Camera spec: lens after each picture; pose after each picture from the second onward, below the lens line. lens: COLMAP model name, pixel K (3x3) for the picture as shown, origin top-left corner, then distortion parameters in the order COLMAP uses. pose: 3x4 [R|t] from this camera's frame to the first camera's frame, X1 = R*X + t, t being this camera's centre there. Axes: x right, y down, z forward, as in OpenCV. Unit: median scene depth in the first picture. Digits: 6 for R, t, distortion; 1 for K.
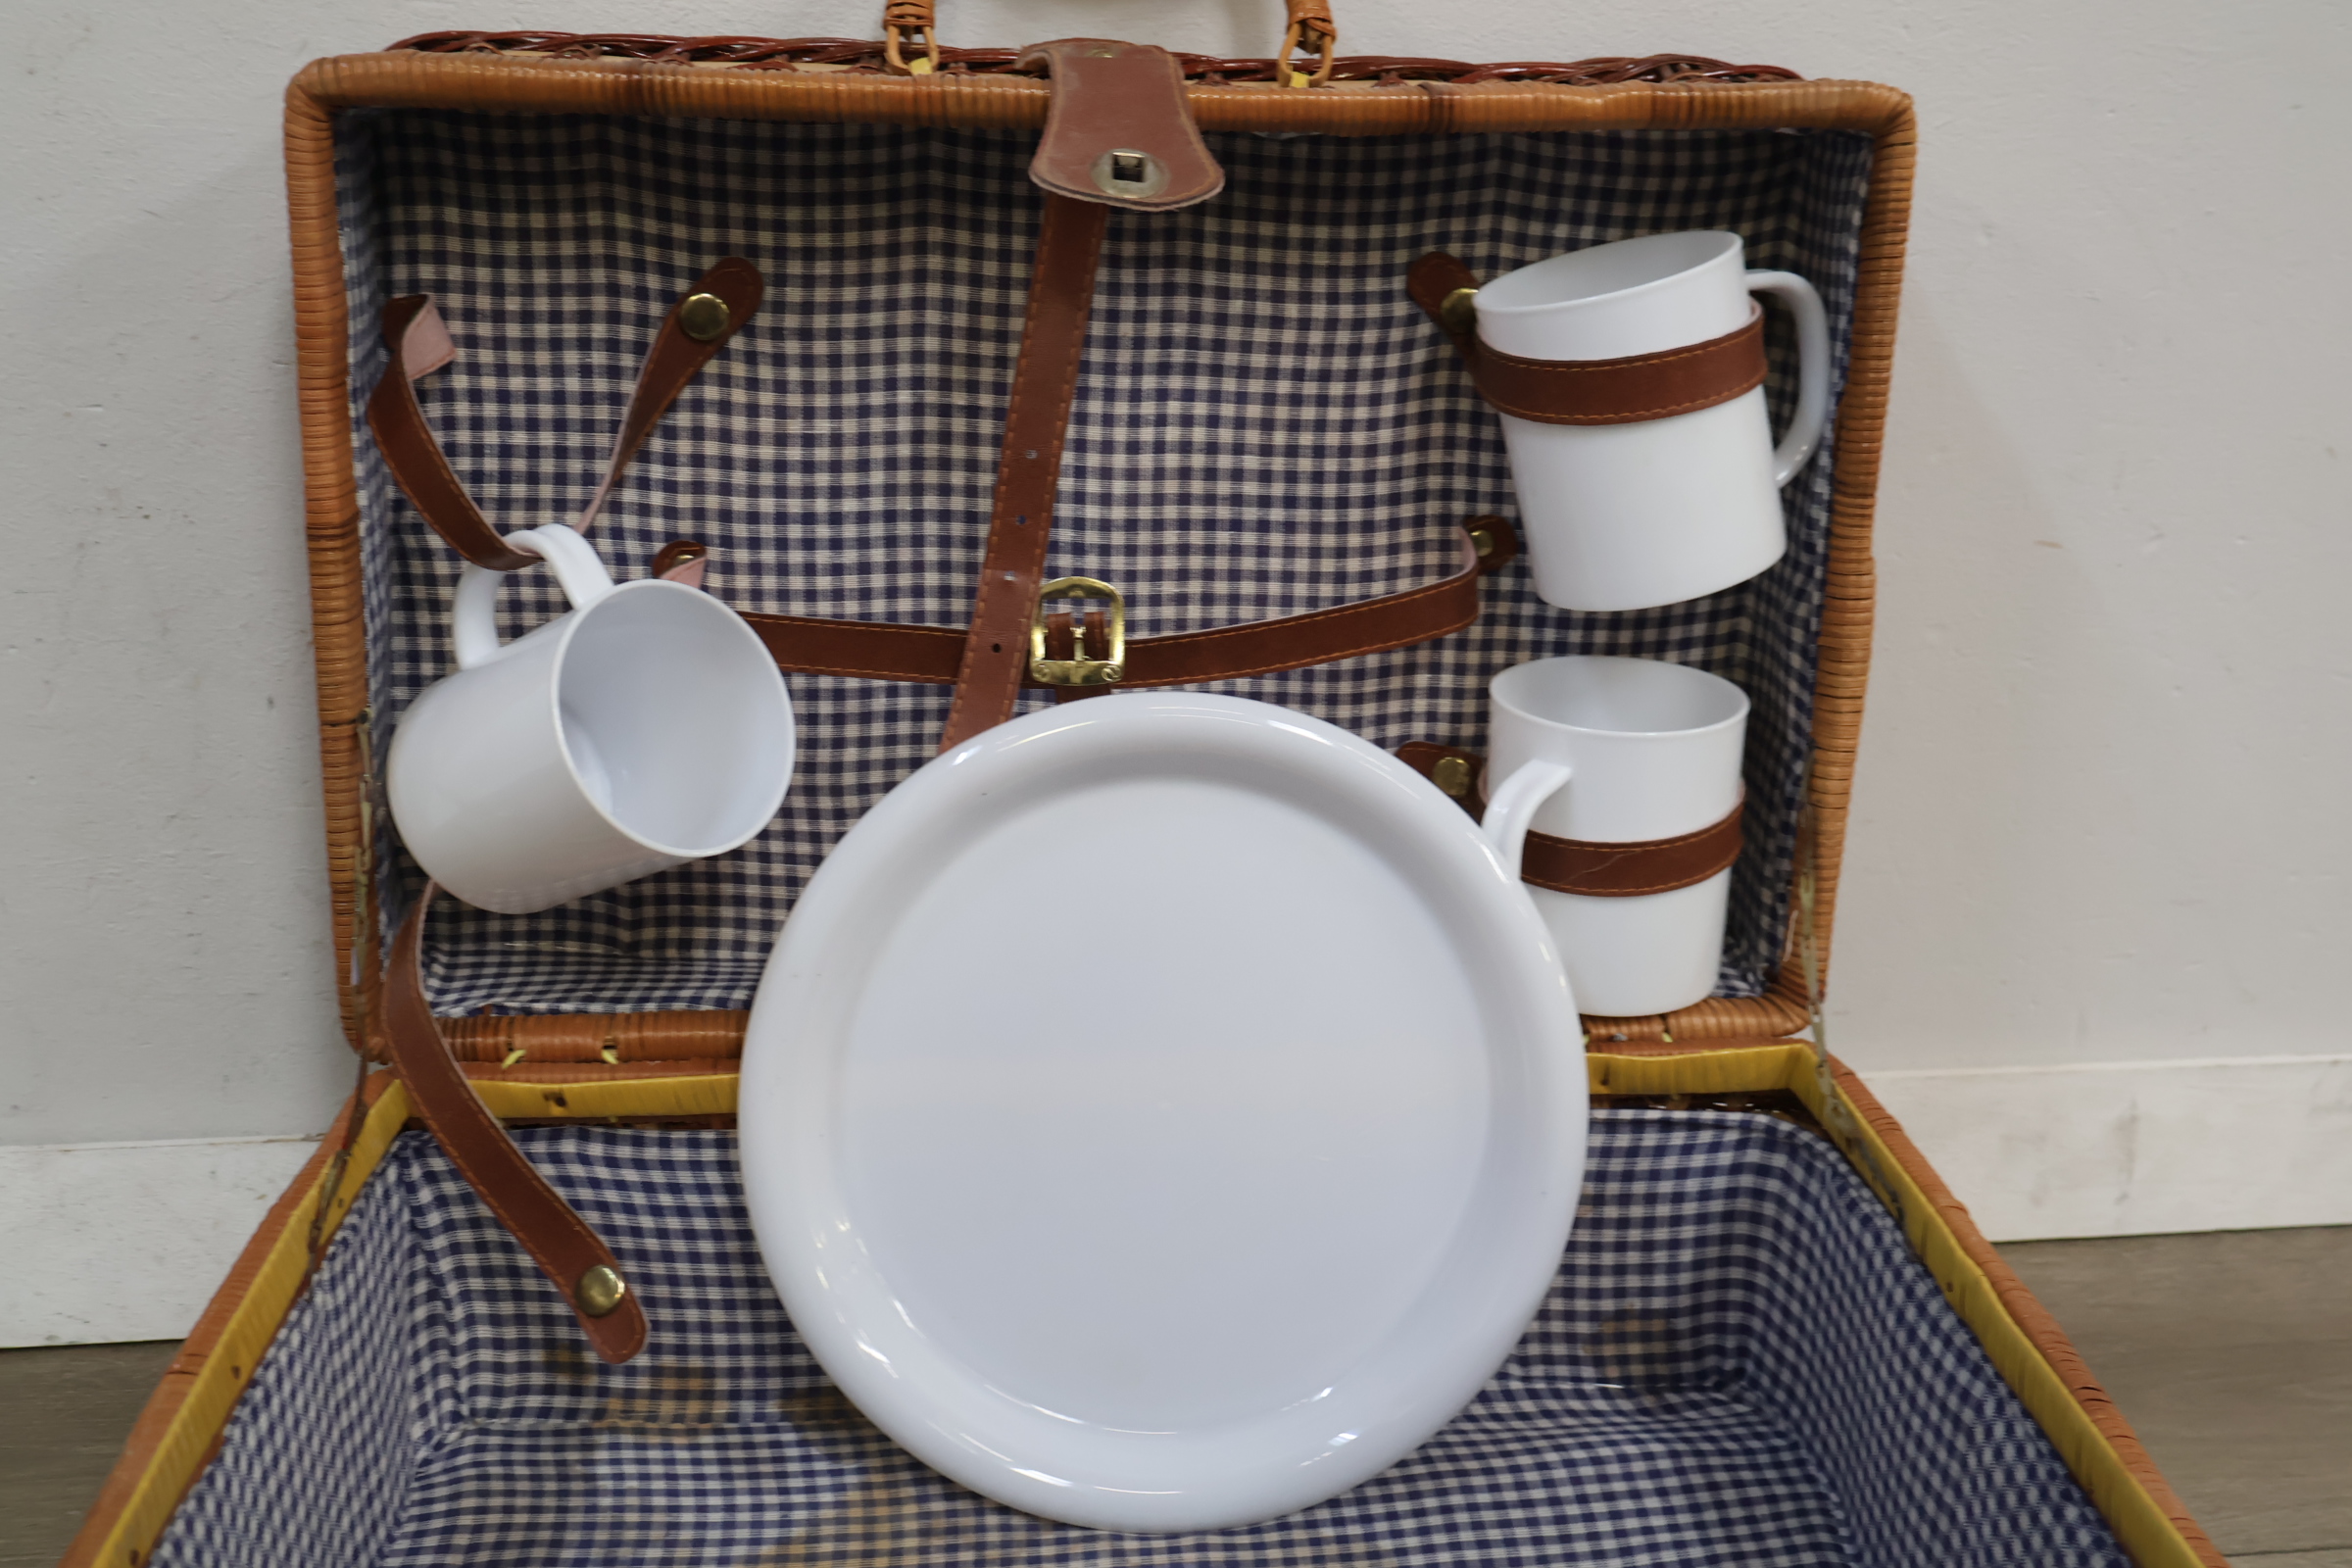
lens RADIAL K [[2347.6, 0, 1176.0], [0, 2347.6, 784.0], [0, 0, 1]] dist [-0.004593, -0.010297]
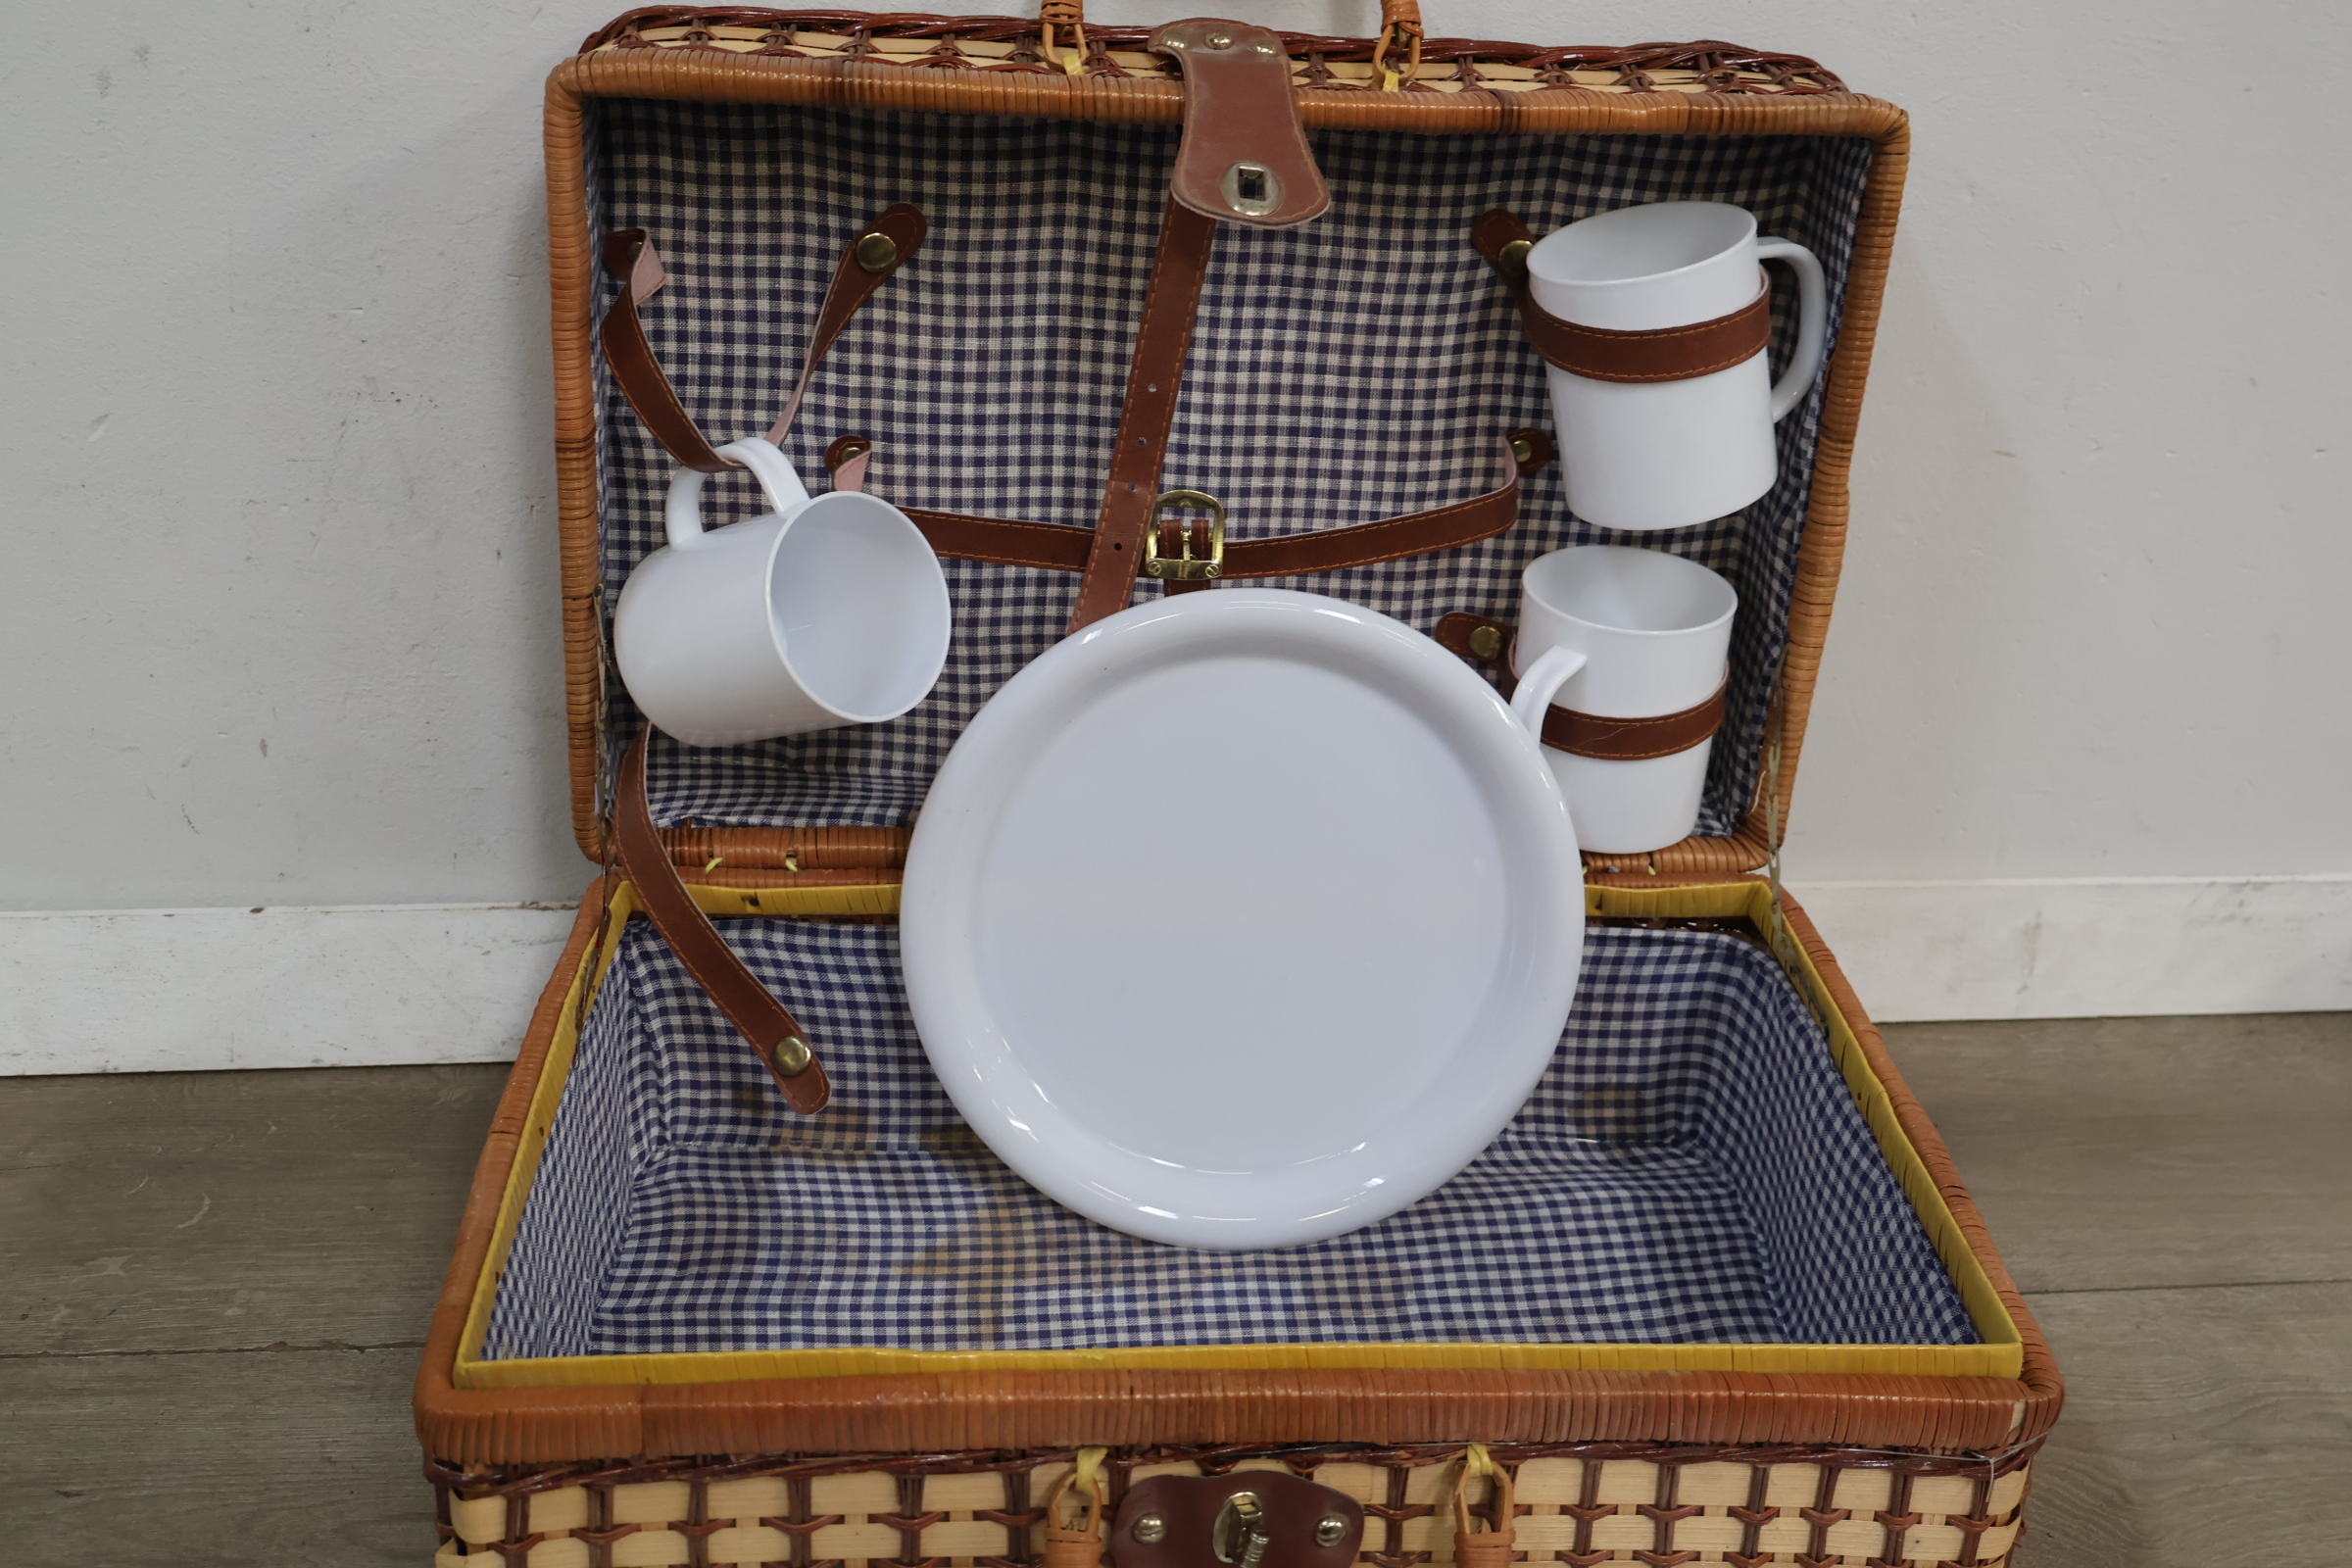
lens RADIAL K [[2353.2, 0, 1173.6], [0, 2353.2, 790.9], [0, 0, 1]] dist [-0.014675, 0.002465]
pose [[0.999500, 0.031346, 0.004219, -0.046745], [-0.031619, 0.987032, 0.157381, -0.119601], [0.000769, -0.157436, 0.987529, -0.205347]]
